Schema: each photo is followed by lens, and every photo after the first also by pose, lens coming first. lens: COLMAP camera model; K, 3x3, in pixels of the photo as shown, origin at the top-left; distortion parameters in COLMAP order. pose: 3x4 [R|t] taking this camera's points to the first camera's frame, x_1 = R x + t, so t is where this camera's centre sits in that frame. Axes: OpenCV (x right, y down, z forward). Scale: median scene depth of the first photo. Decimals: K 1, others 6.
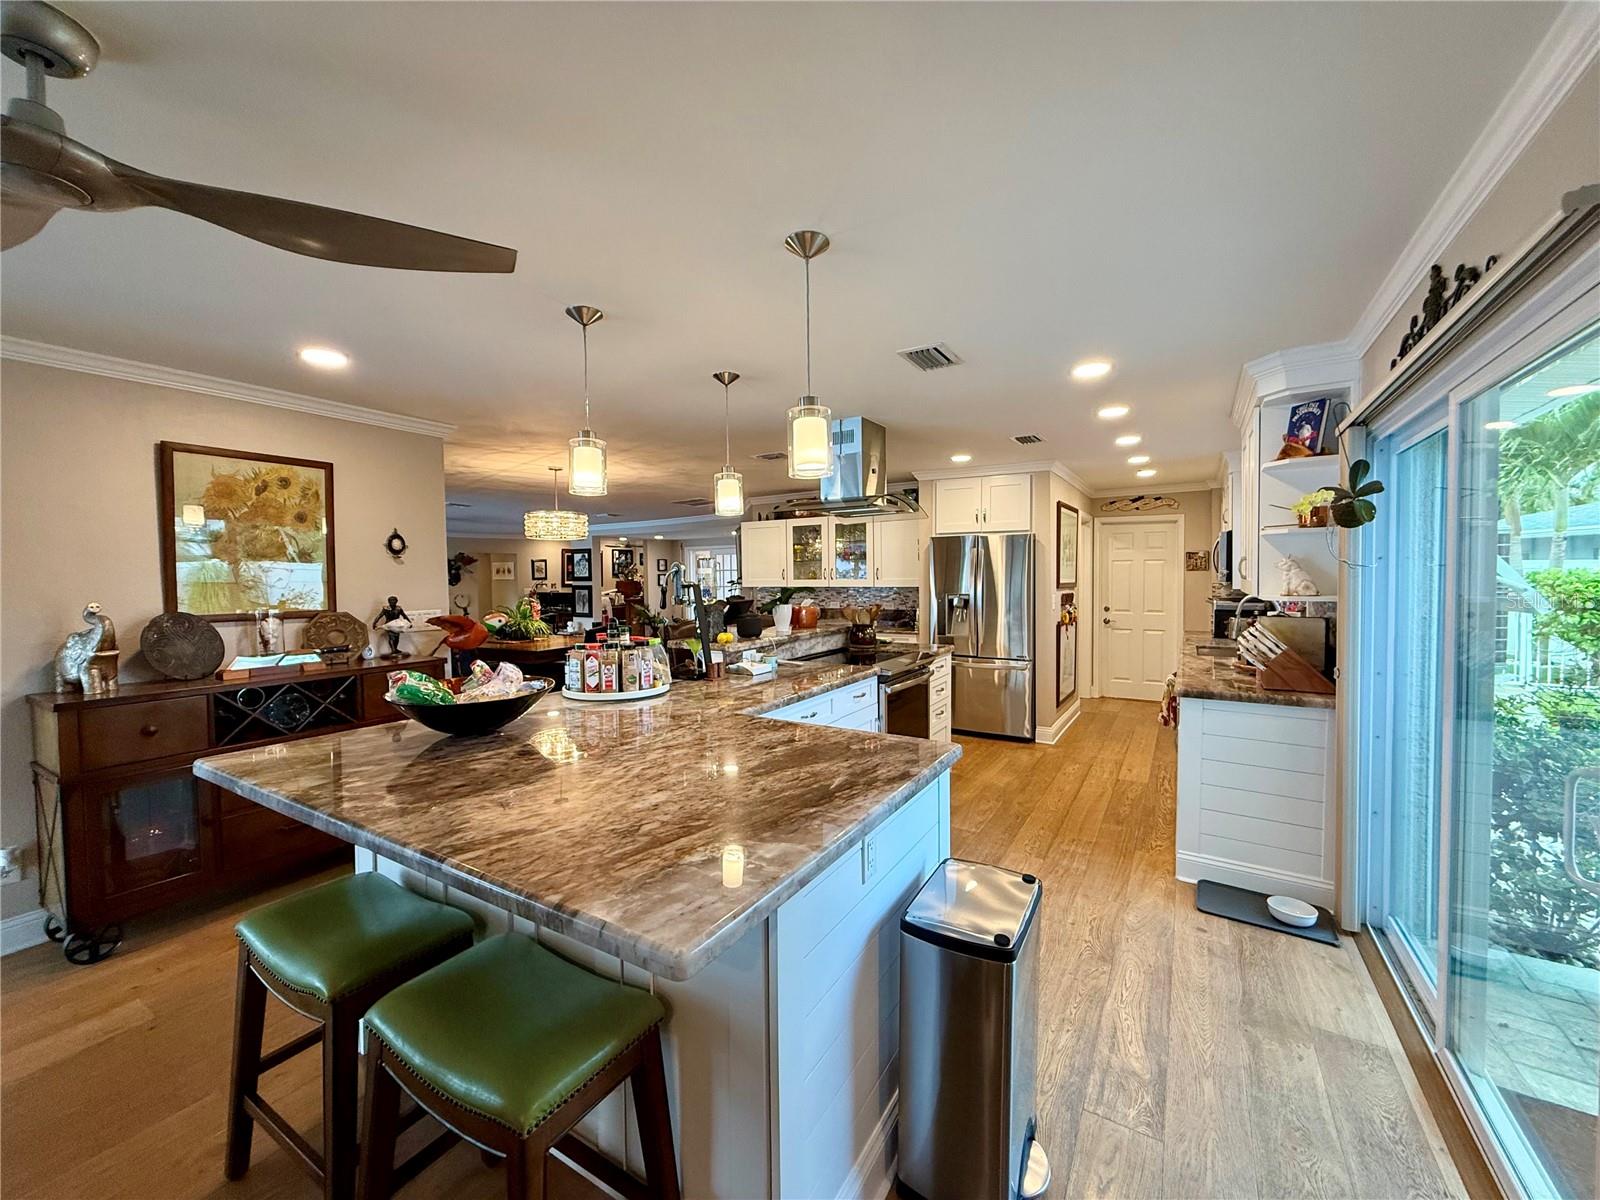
lens RADIAL K [[637.6, 0, 797.2], [0, 637.6, 597.4], [0, 0, 1]] dist [0.001498, 0.000514]
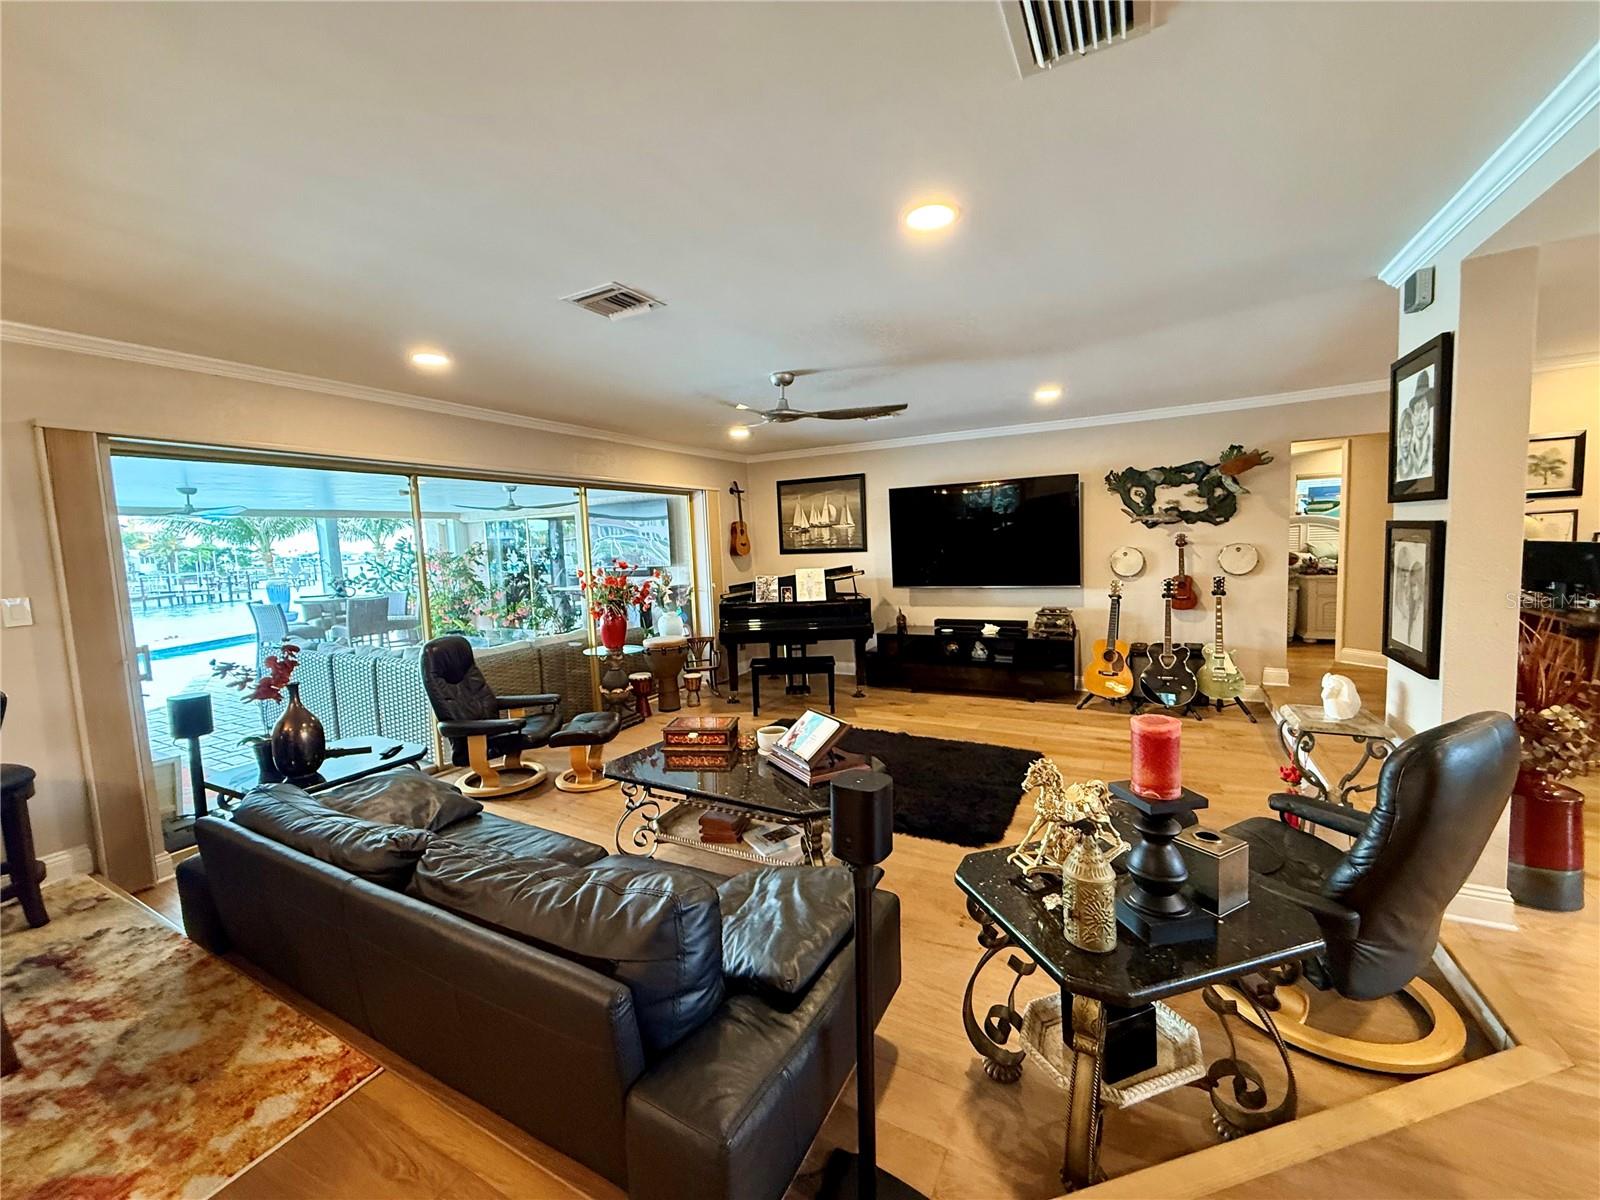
lens RADIAL K [[632.2, 0, 800.0], [0, 632.2, 600.0], [0, 0, 1]] dist [0.001763, 0.000131]
pose [[0.058257, 0.104116, -0.992857, -0.112599], [0.008145, 0.994464, 0.104763, -0.014044], [0.998268, -0.014189, 0.057086, 0.664493]]
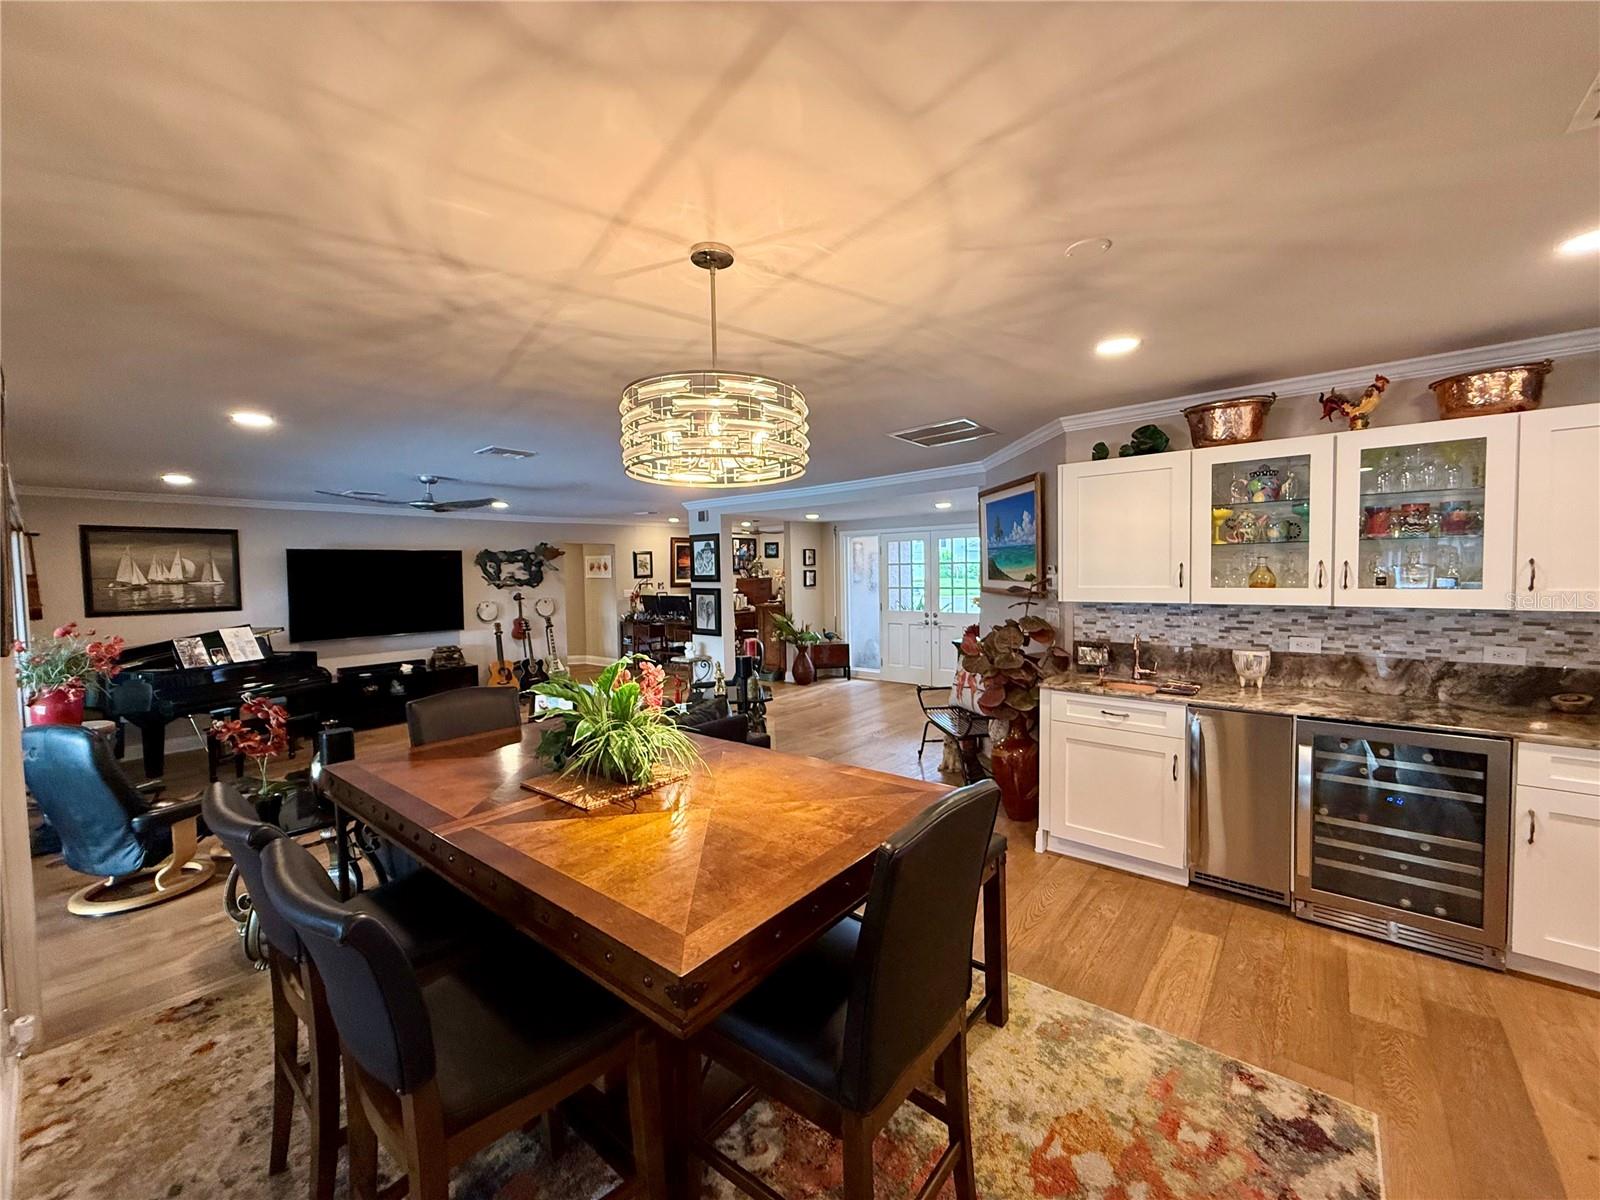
lens RADIAL K [[637.6, 0, 797.2], [0, 637.6, 597.4], [0, 0, 1]] dist [0.001498, 0.000514]
pose [[0.990201, 0.000906, -0.139645, -0.125341], [0.000752, 0.999930, 0.011822, -0.014529], [0.139645, -0.011812, 0.990131, 0.293586]]
